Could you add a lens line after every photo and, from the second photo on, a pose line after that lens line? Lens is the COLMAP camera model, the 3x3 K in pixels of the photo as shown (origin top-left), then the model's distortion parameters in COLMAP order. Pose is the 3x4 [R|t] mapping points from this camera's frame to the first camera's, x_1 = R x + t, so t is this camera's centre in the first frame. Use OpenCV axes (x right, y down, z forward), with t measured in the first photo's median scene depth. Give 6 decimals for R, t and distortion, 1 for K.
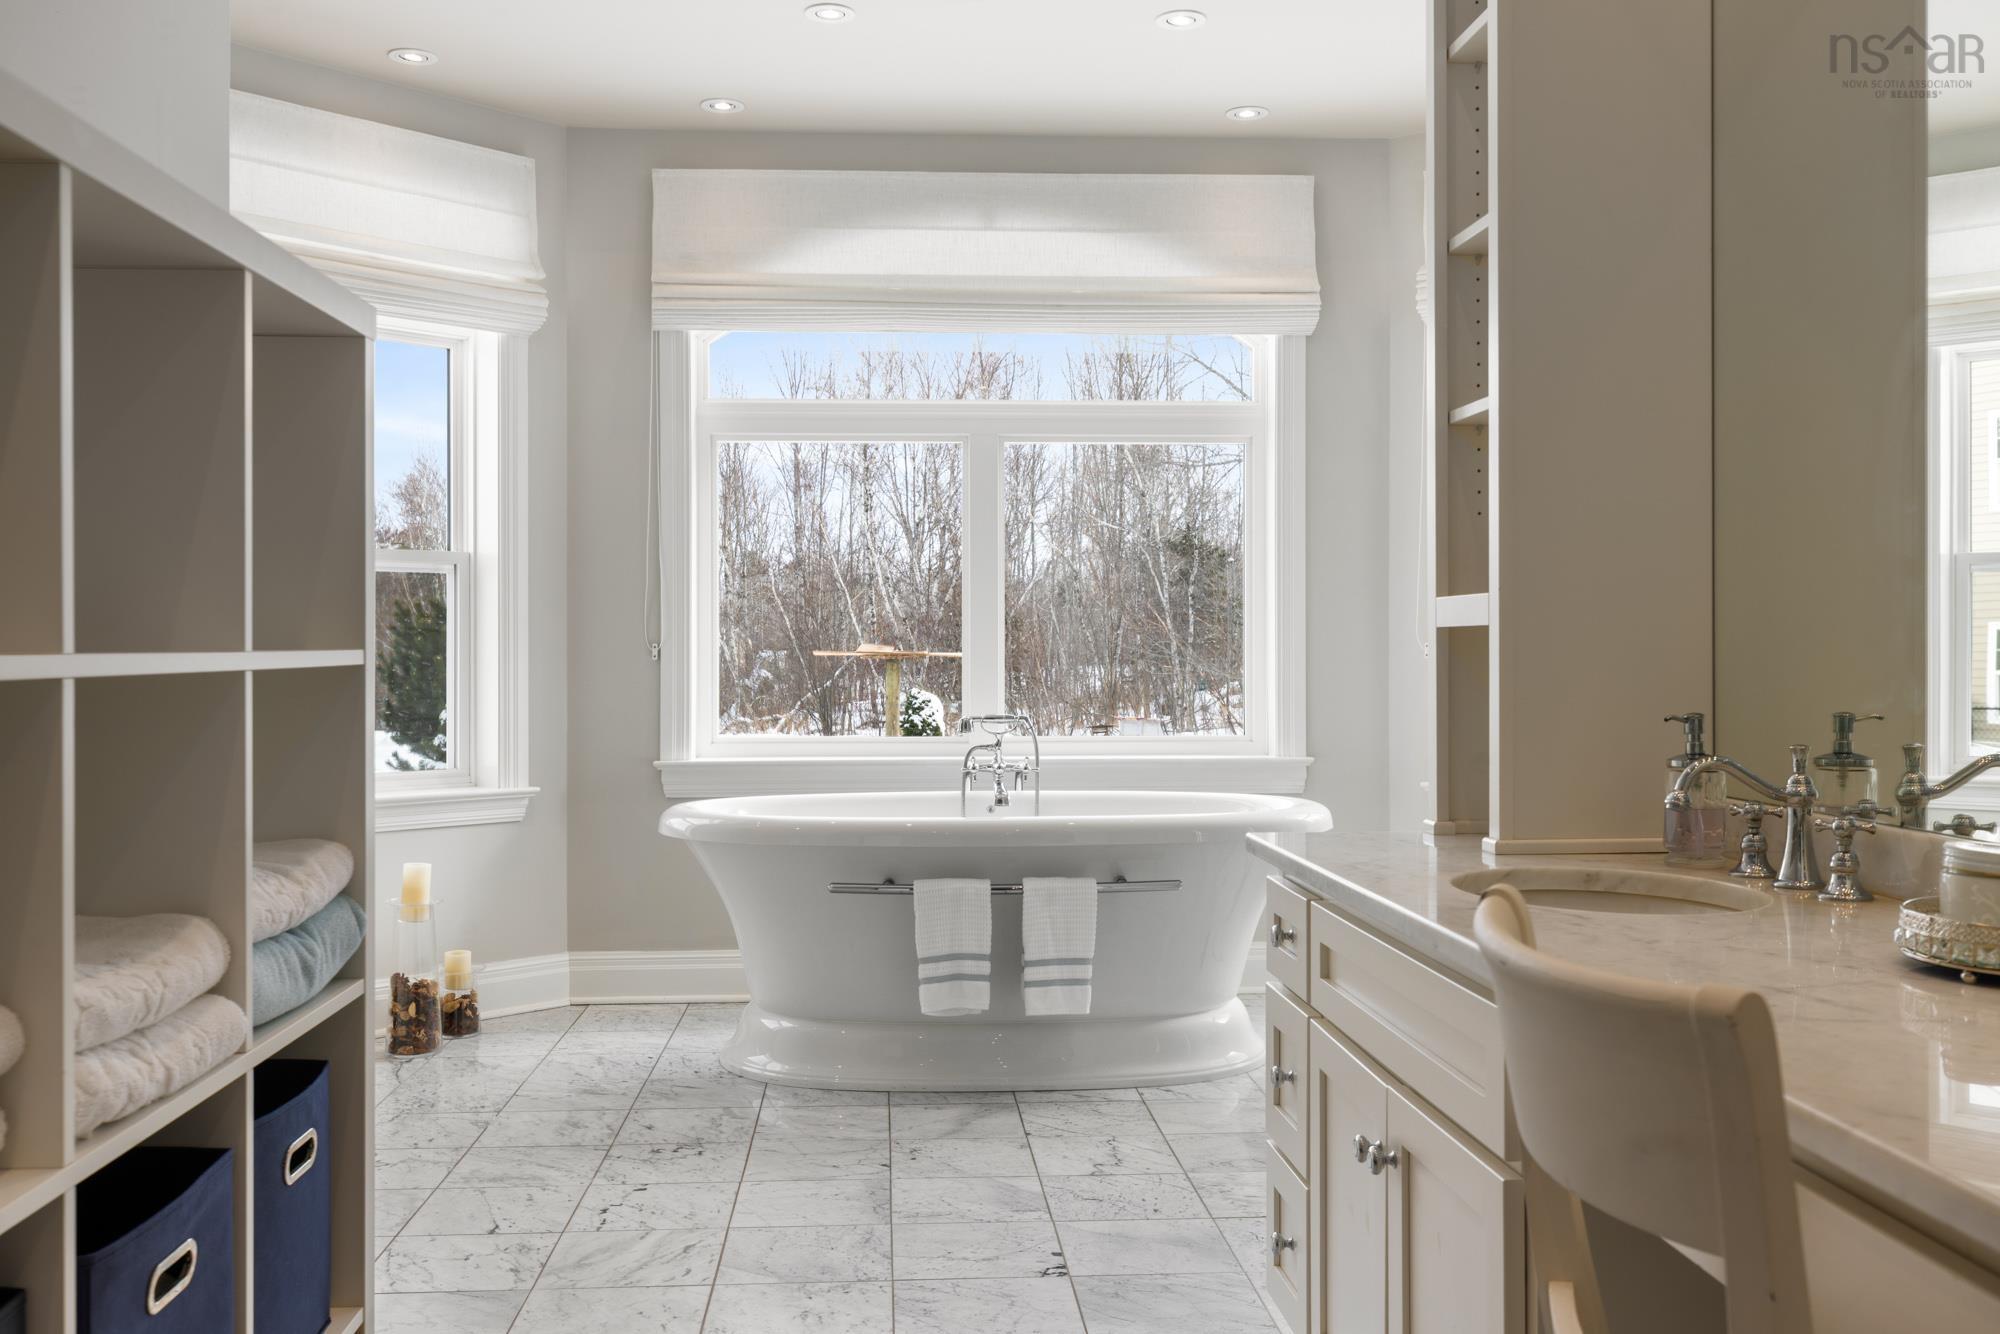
lens RADIAL K [[1803.7, 0, 1001.7], [0, 1803.7, 663.7], [0, 0, 1]] dist [0.002322, 0.000536]
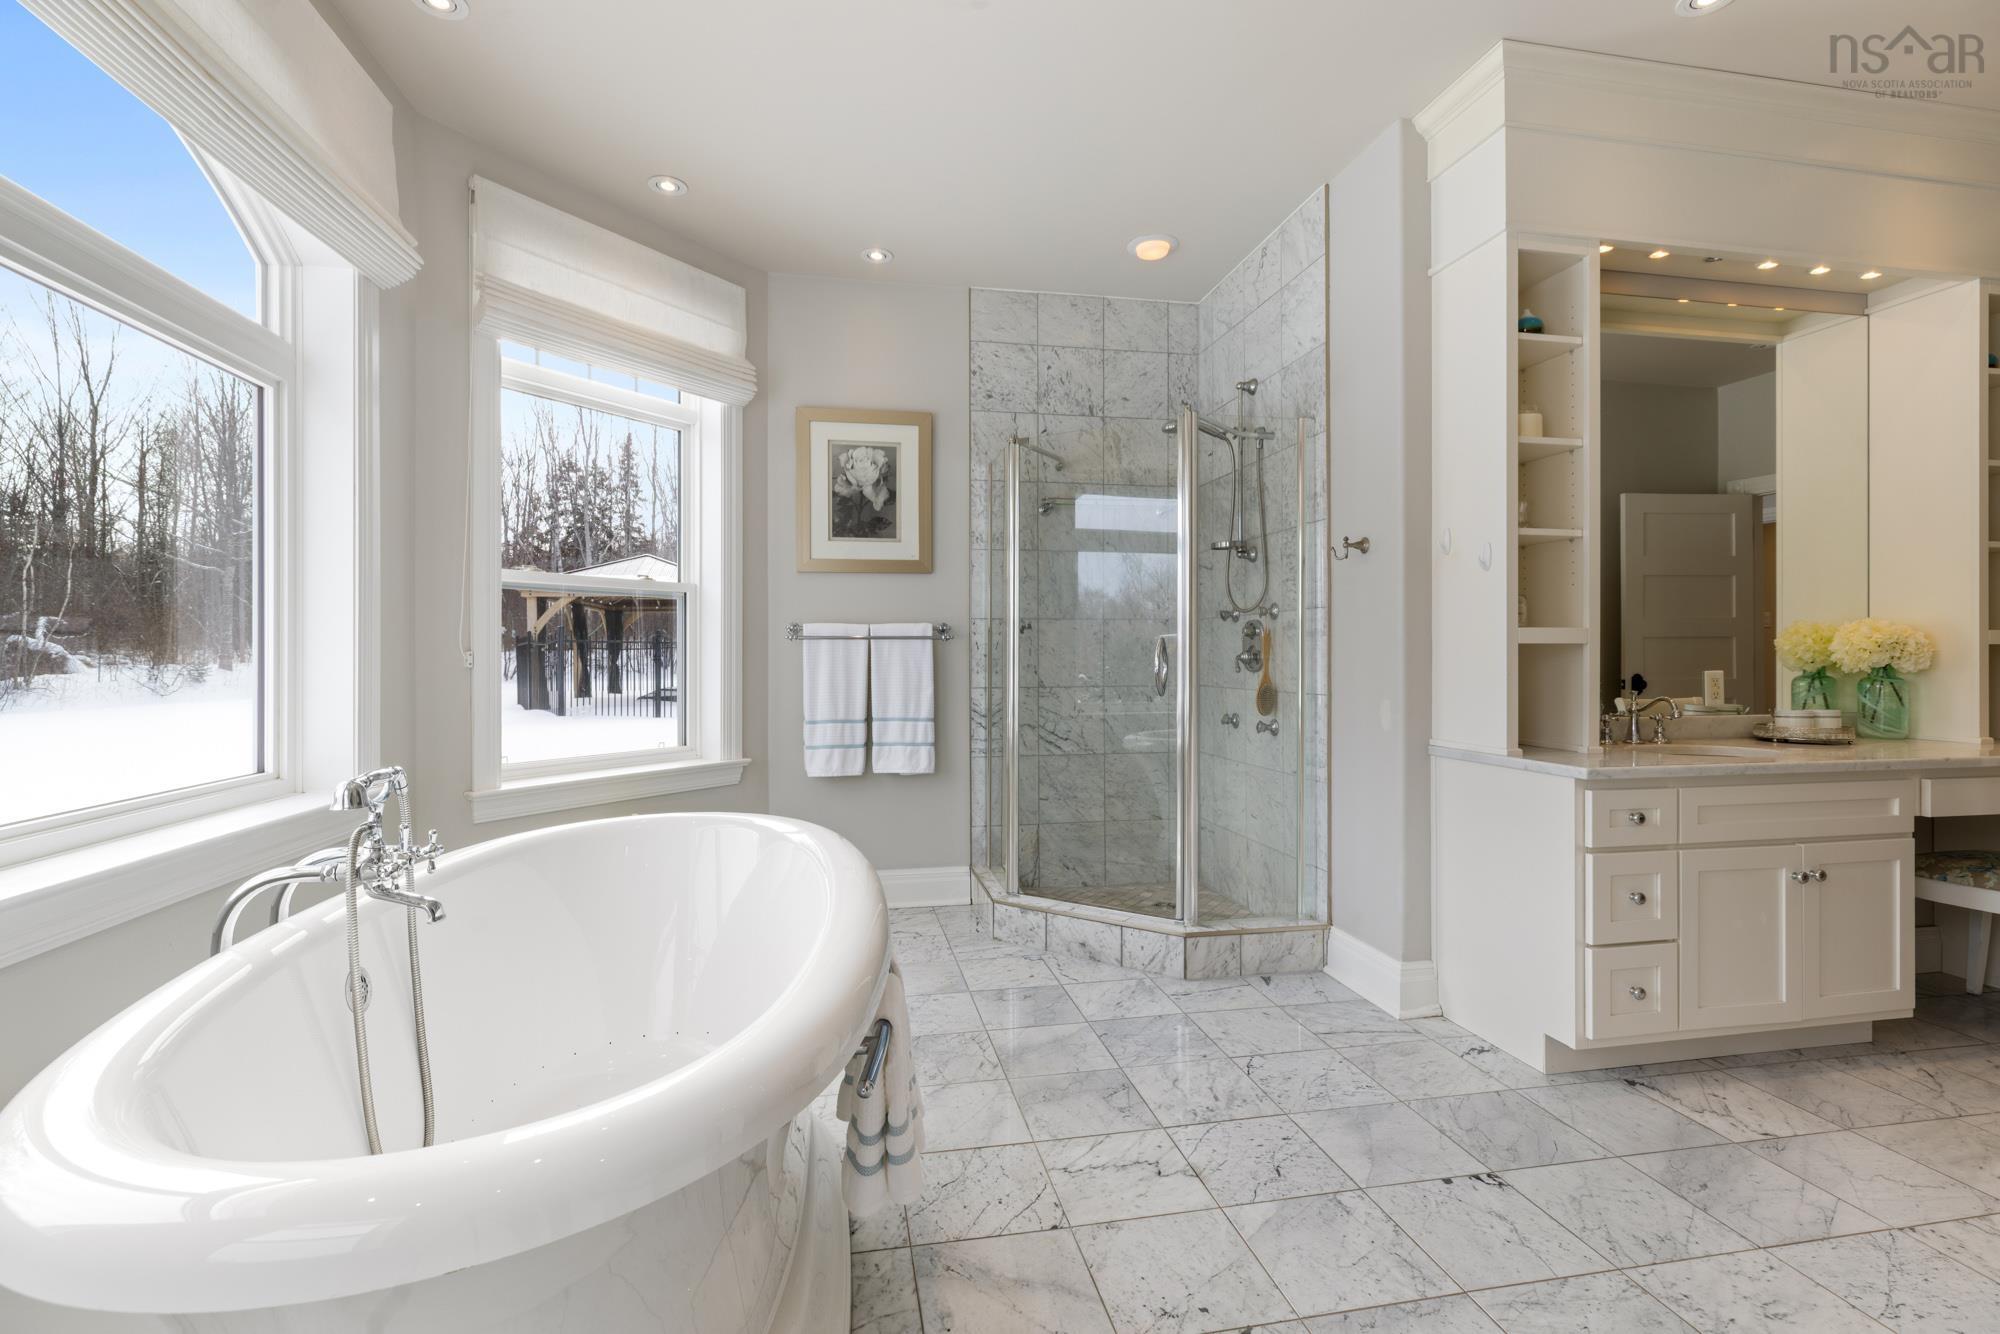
lens RADIAL K [[901.6, 0, 1006.9], [0, 901.6, 661.6], [0, 0, 1]] dist [0.003312, 0.000214]
pose [[-0.128042, 0.002369, 0.991766, -0.481860], [0.006227, 0.999979, -0.001585, -0.002796], [-0.991749, 0.005973, -0.128054, 1.293638]]
